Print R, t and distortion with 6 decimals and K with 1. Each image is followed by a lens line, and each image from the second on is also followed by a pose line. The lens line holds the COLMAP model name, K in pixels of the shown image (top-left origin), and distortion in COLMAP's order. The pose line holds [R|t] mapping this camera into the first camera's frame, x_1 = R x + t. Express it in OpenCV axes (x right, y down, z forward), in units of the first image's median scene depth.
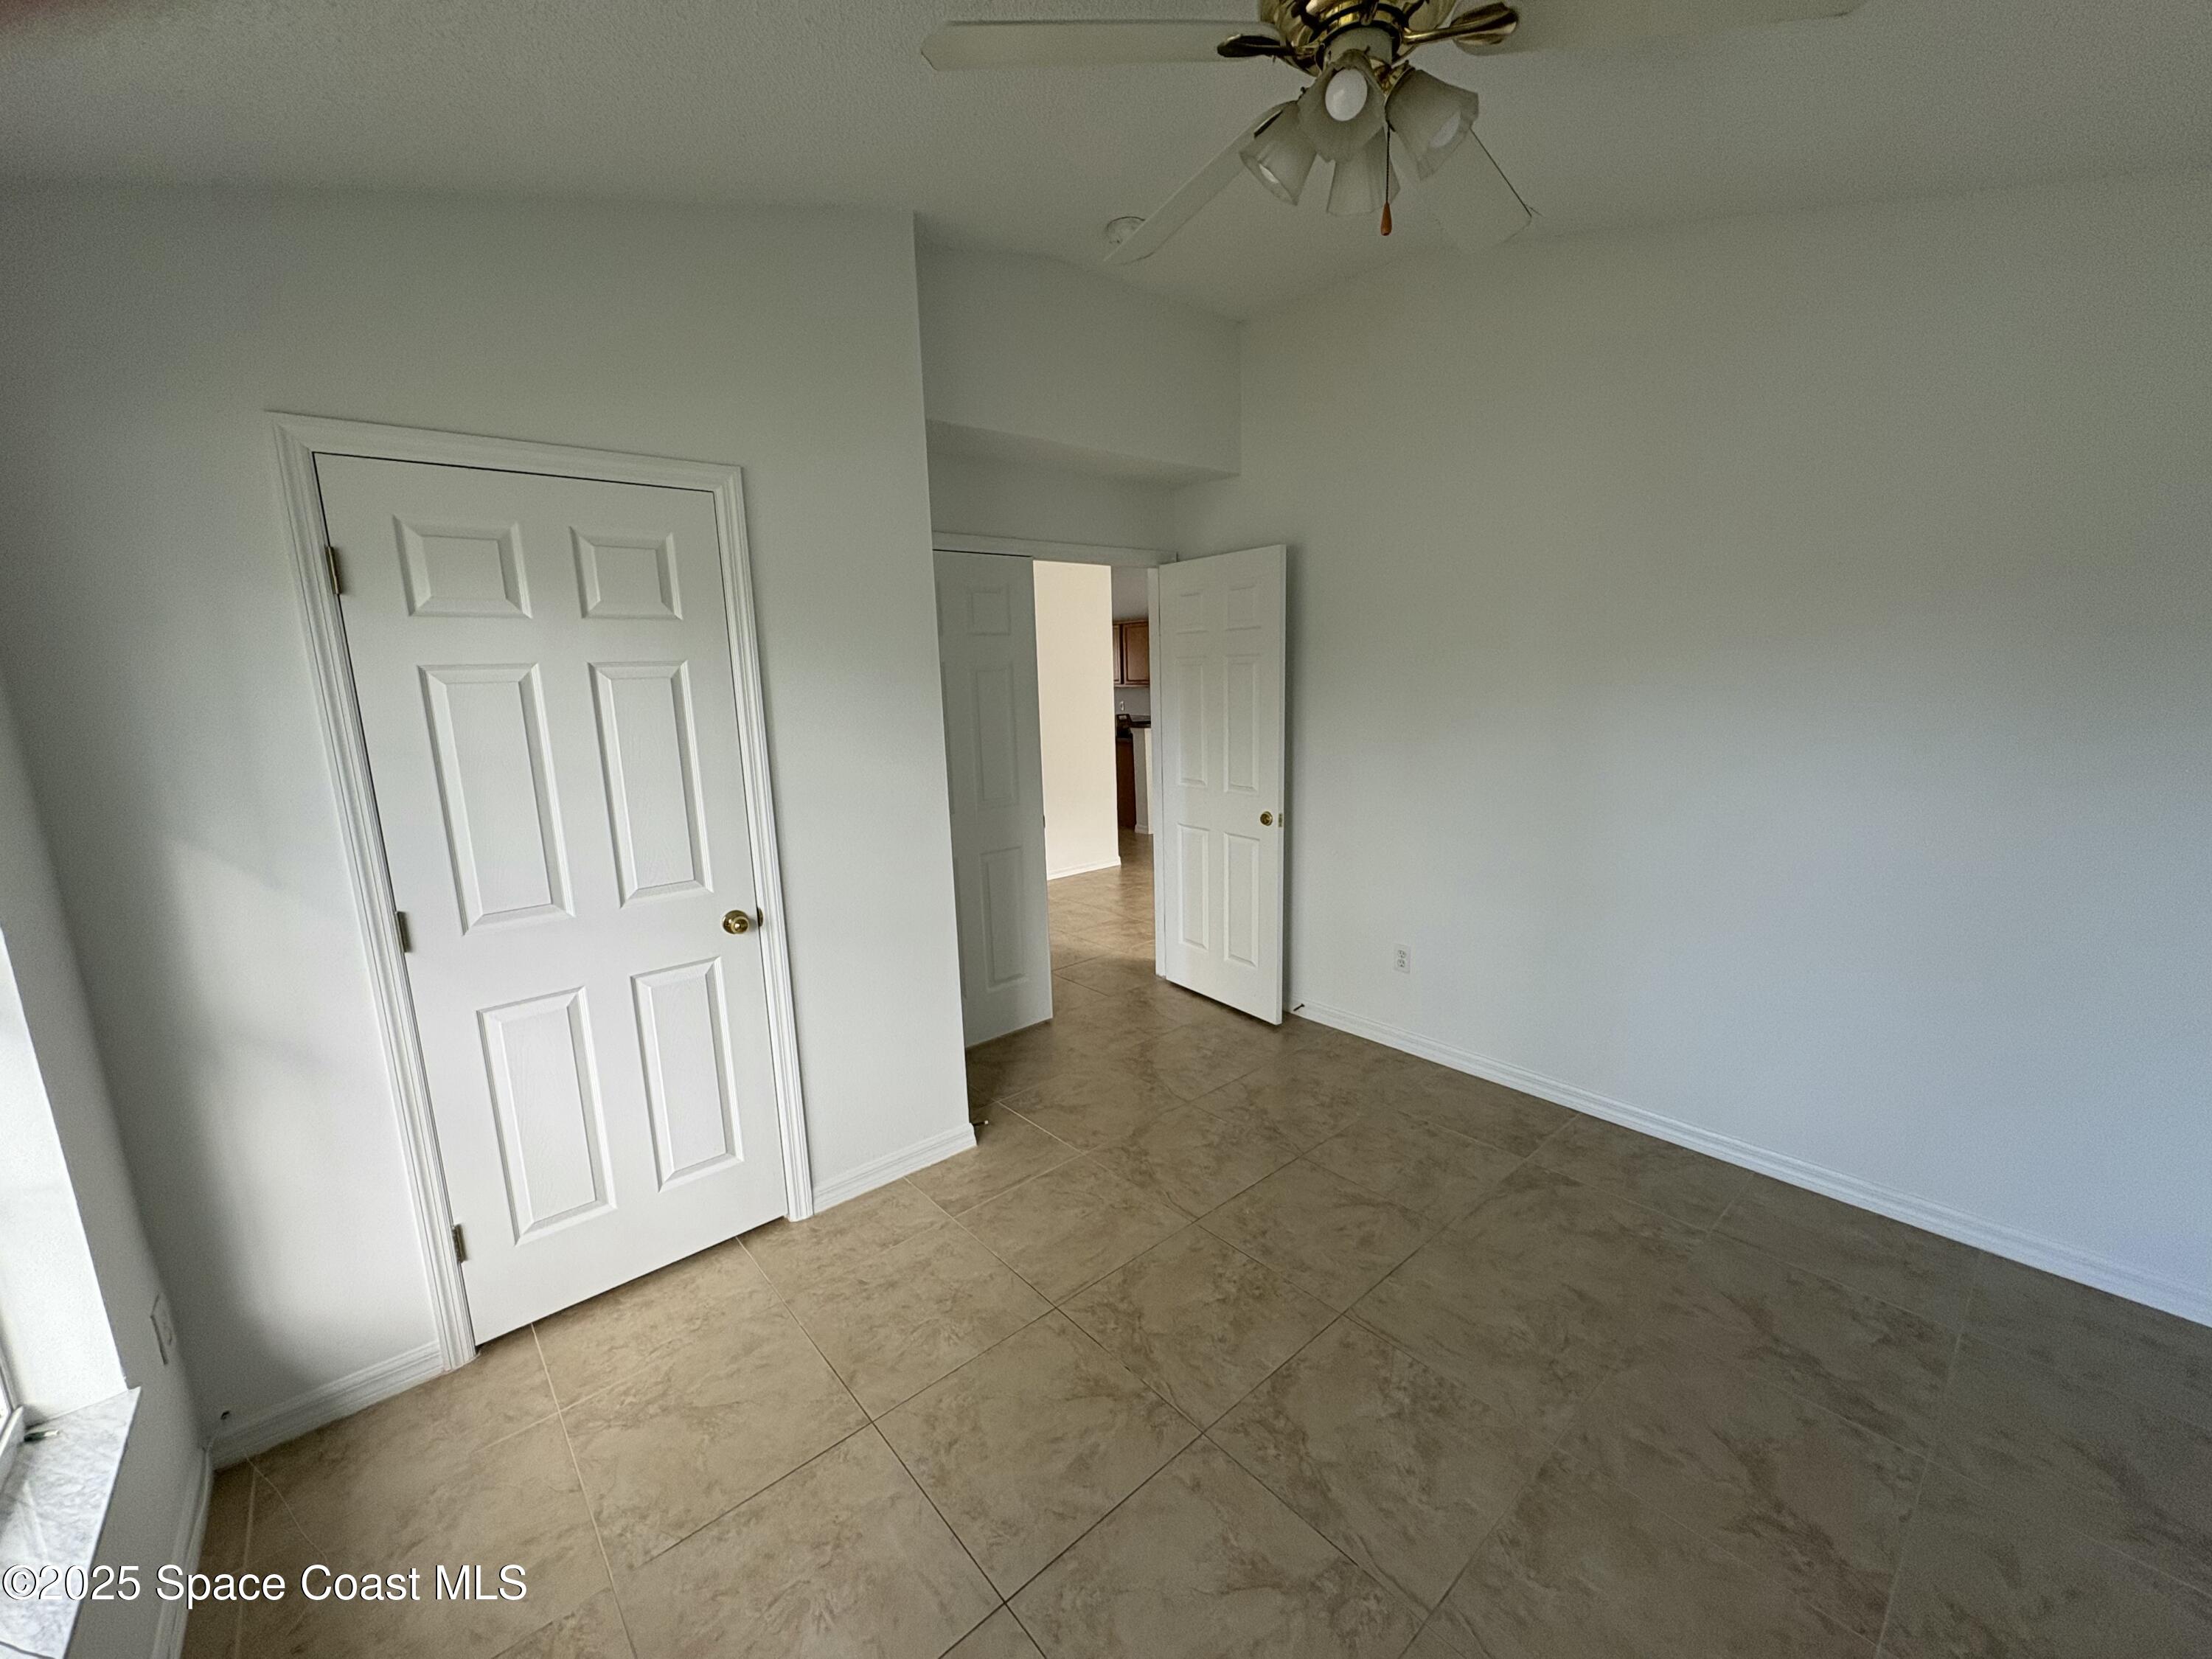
lens RADIAL K [[878.8, 0, 1106.0], [0, 878.8, 831.4], [0, 0, 1]] dist [0.001517, 0.000522]
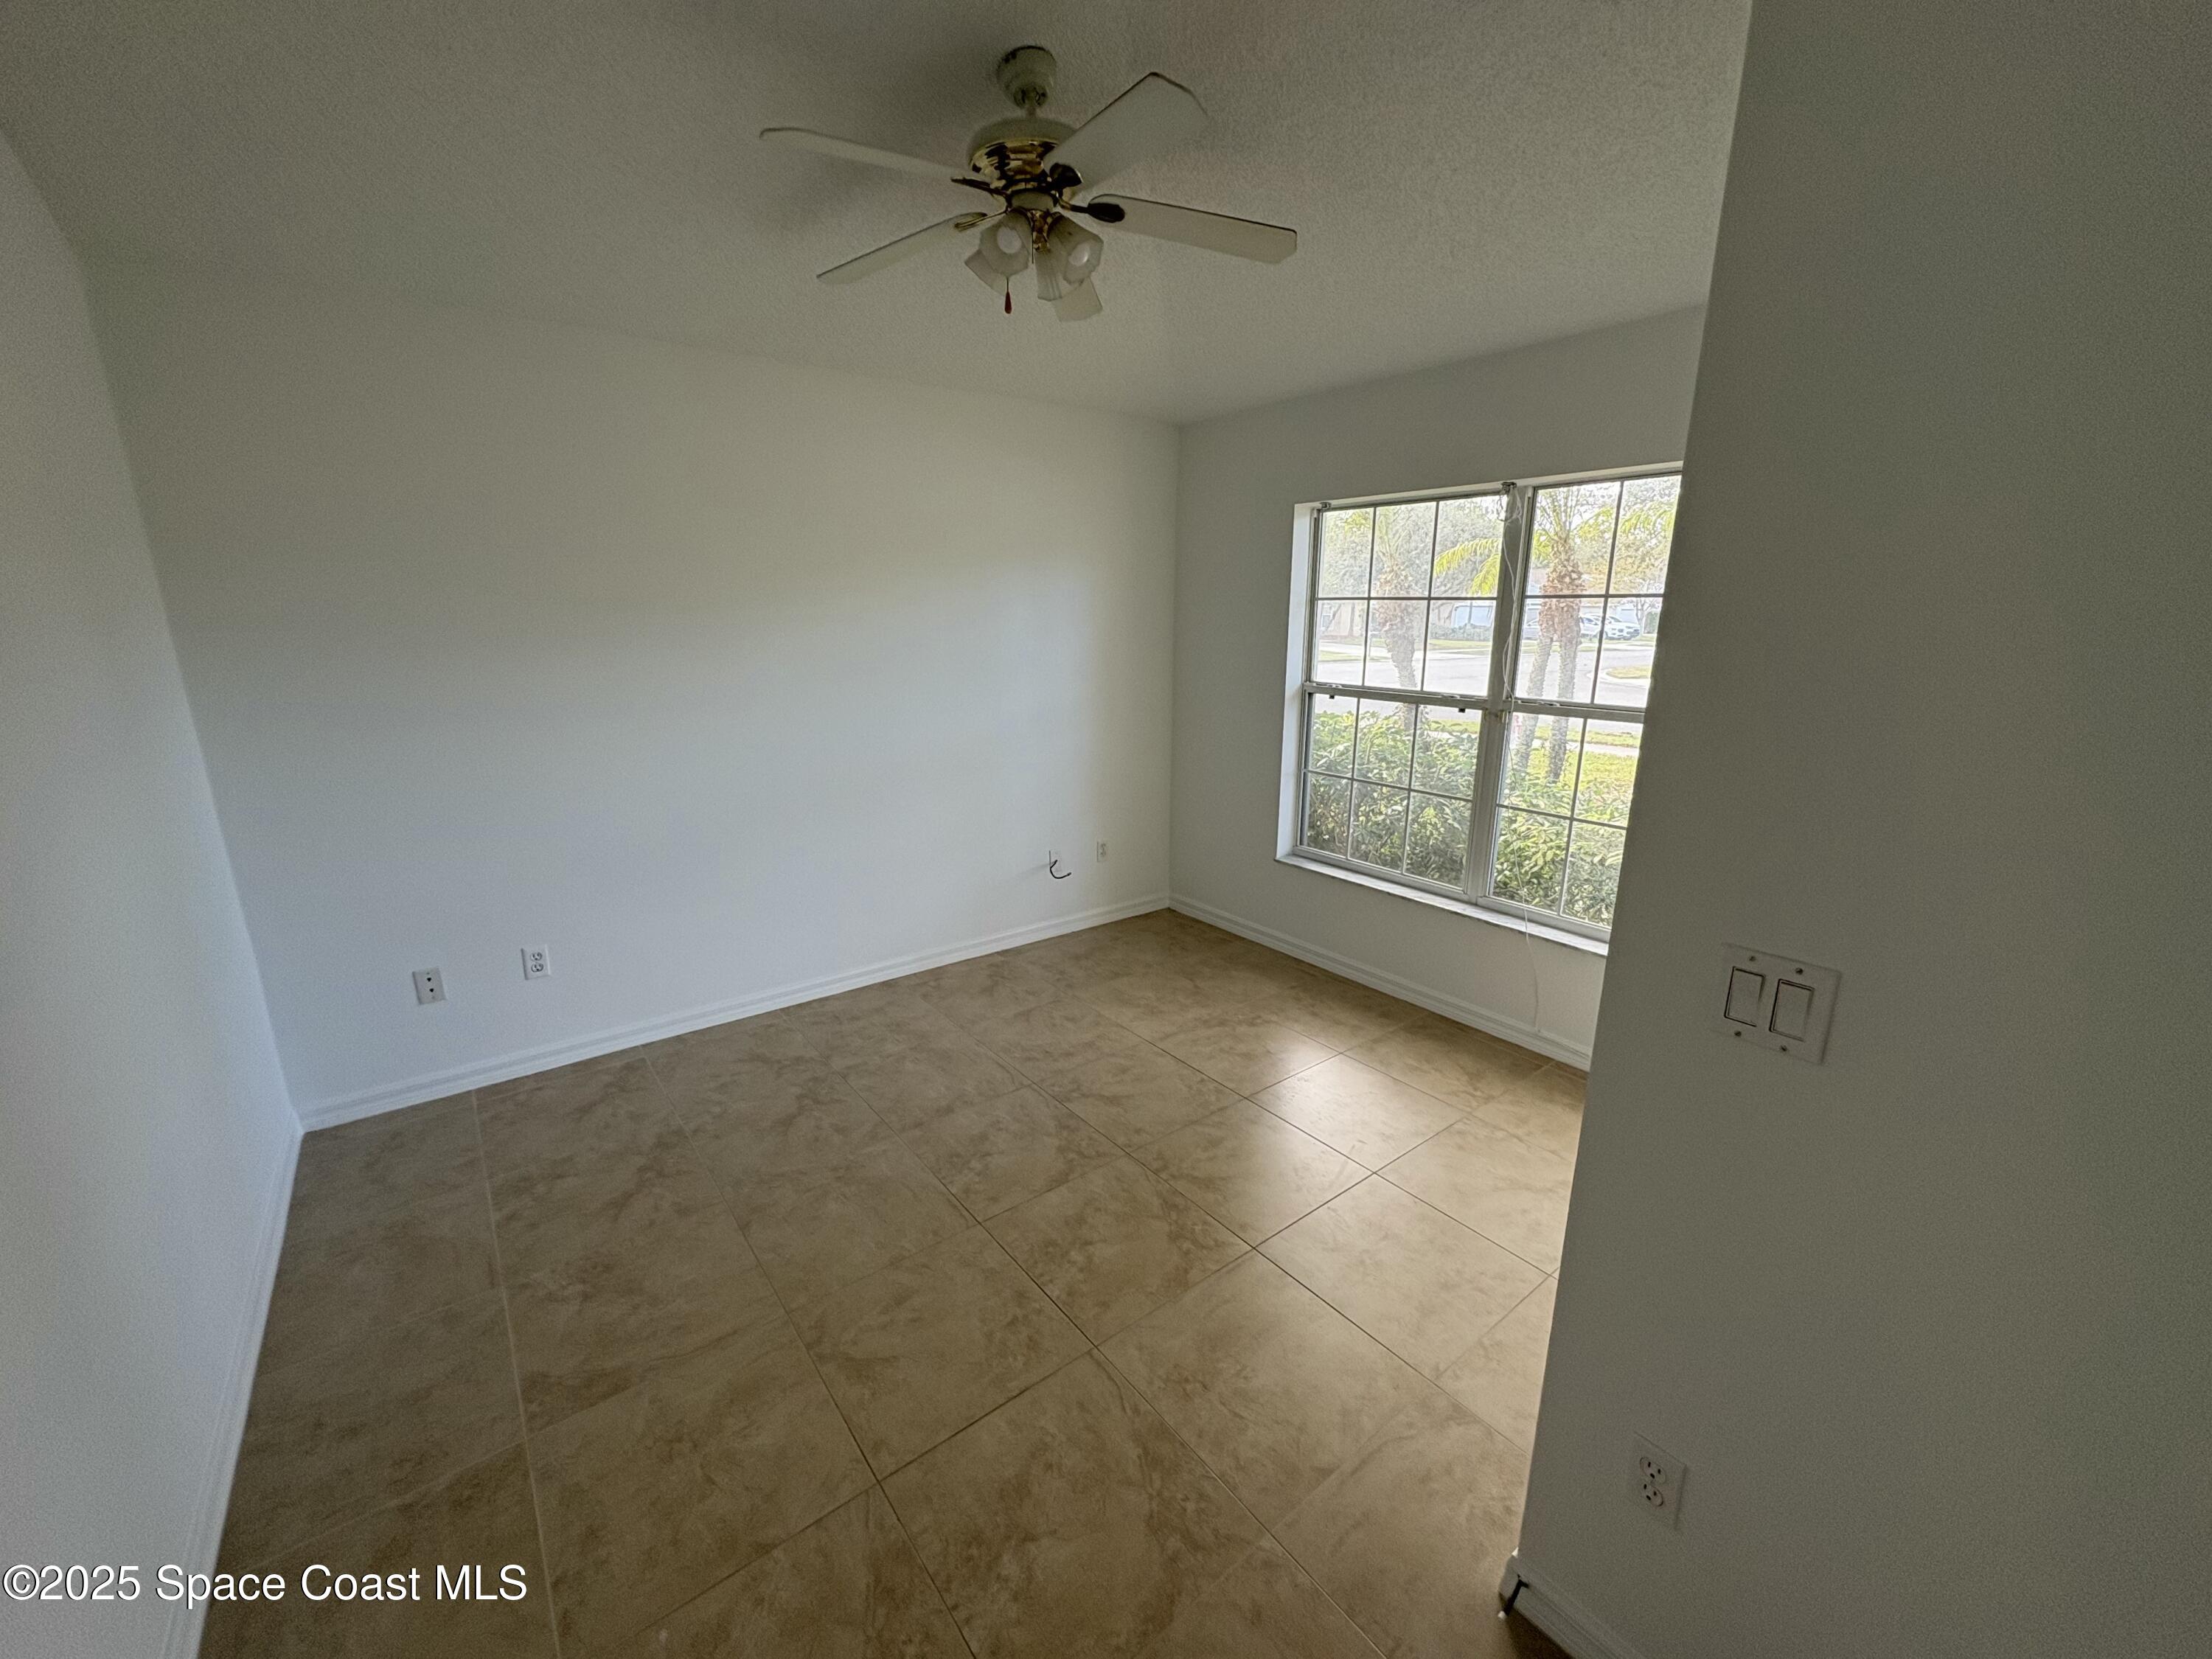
lens RADIAL K [[878.8, 0, 1107.1], [0, 878.8, 826.9], [0, 0, 1]] dist [0.001517, 0.000522]
pose [[-0.998179, 0.014243, 0.058622, 0.046659], [0.037195, 0.910362, 0.412137, -0.321402], [-0.047498, 0.413567, -0.909234, 1.768686]]
